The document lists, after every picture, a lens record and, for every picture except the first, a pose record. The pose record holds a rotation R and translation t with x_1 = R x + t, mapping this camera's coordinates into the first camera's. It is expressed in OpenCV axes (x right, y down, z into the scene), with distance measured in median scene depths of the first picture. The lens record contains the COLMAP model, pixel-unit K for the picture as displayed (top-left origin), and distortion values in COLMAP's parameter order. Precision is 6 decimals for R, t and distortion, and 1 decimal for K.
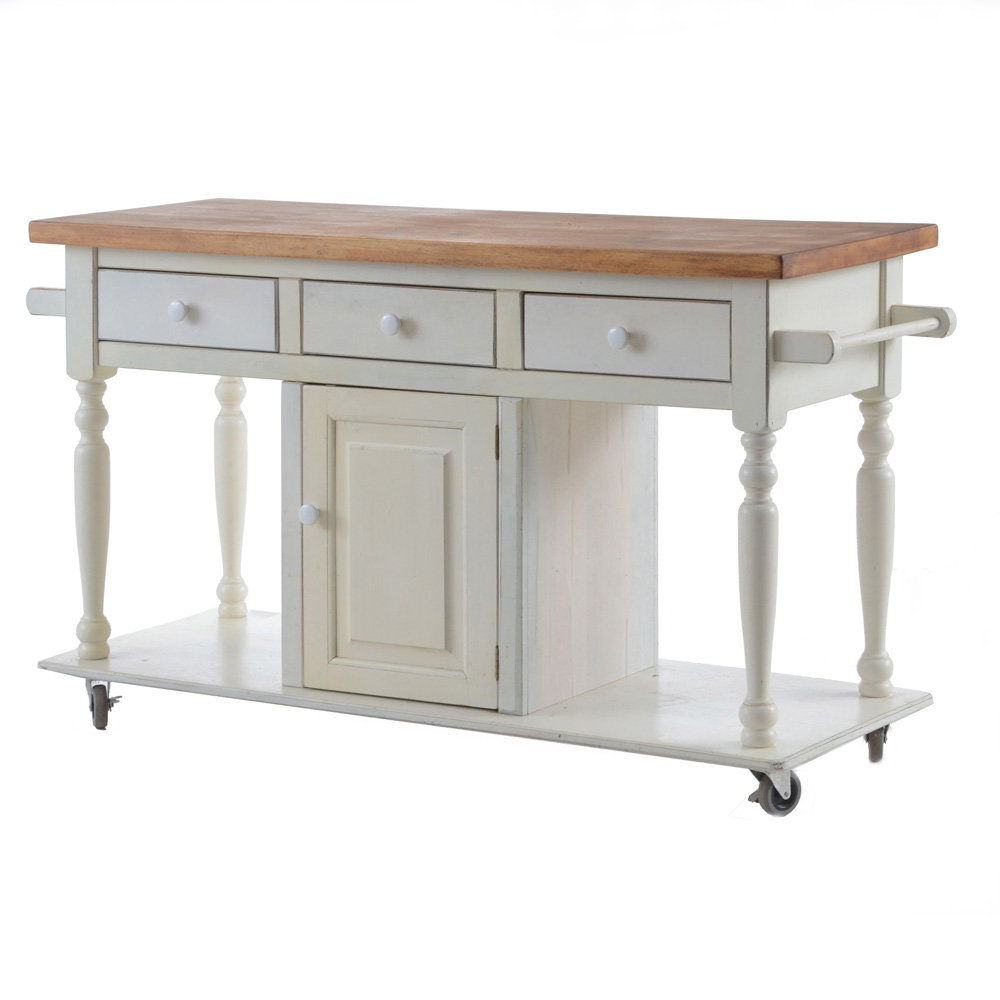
lens RADIAL K [[3668.5, 0, 319.8], [0, 3668.5, 428.4], [0, 0, 1]] dist [1.542881, -25.271384]
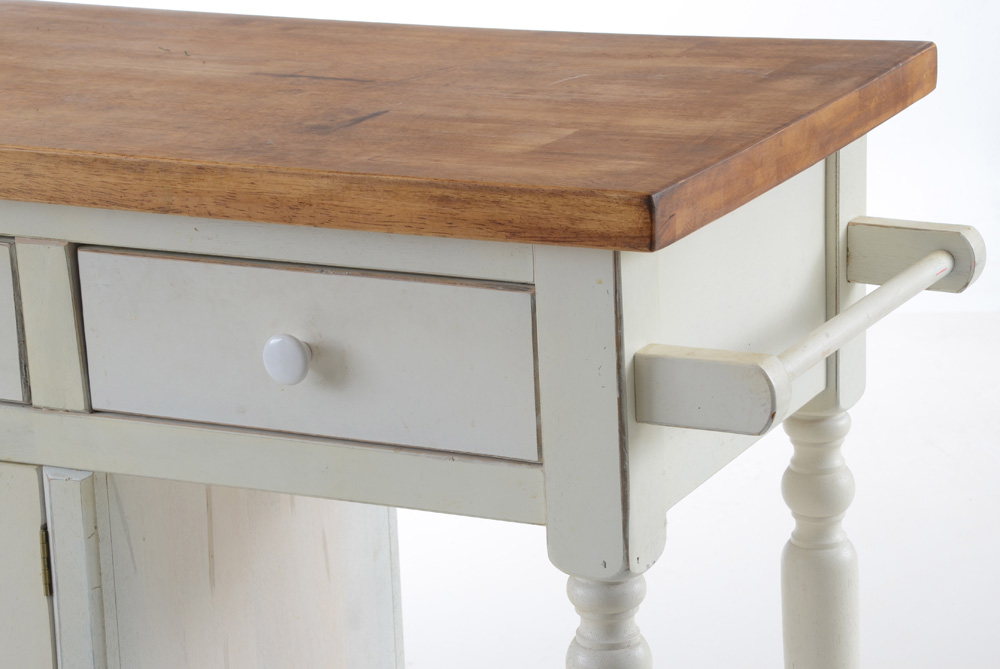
lens RADIAL K [[2573.5, 0, 500.0], [0, 2573.5, 334.5], [0, 0, 1]] dist [0.527287, 0.943884]
pose [[0.993277, -0.052041, 0.103407, 0.072898], [0.038688, 0.991125, 0.127178, -0.064339], [-0.109107, -0.122322, 0.986475, 0.682887]]
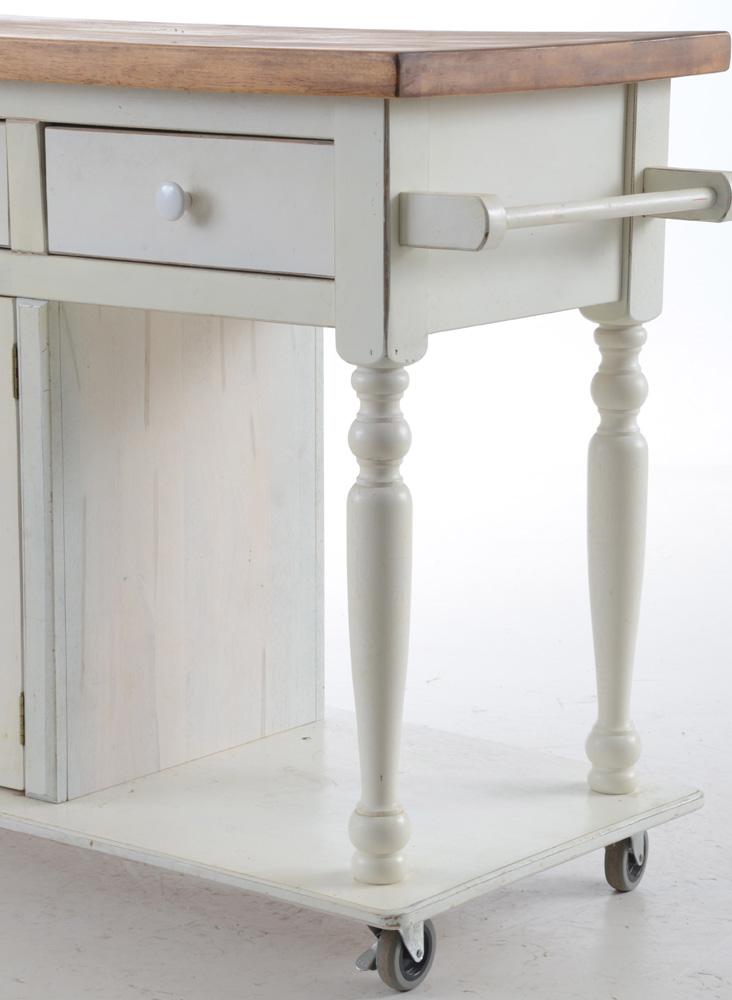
lens RADIAL K [[2854.9, 0, 340.6], [0, 2854.9, 519.9], [0, 0, 1]] dist [0.520896, -0.264847]
pose [[0.994930, 0.038032, -0.093103, 0.150719], [-0.033933, 0.998400, 0.045222, 0.004963], [0.094674, -0.041833, 0.994629, 0.527849]]
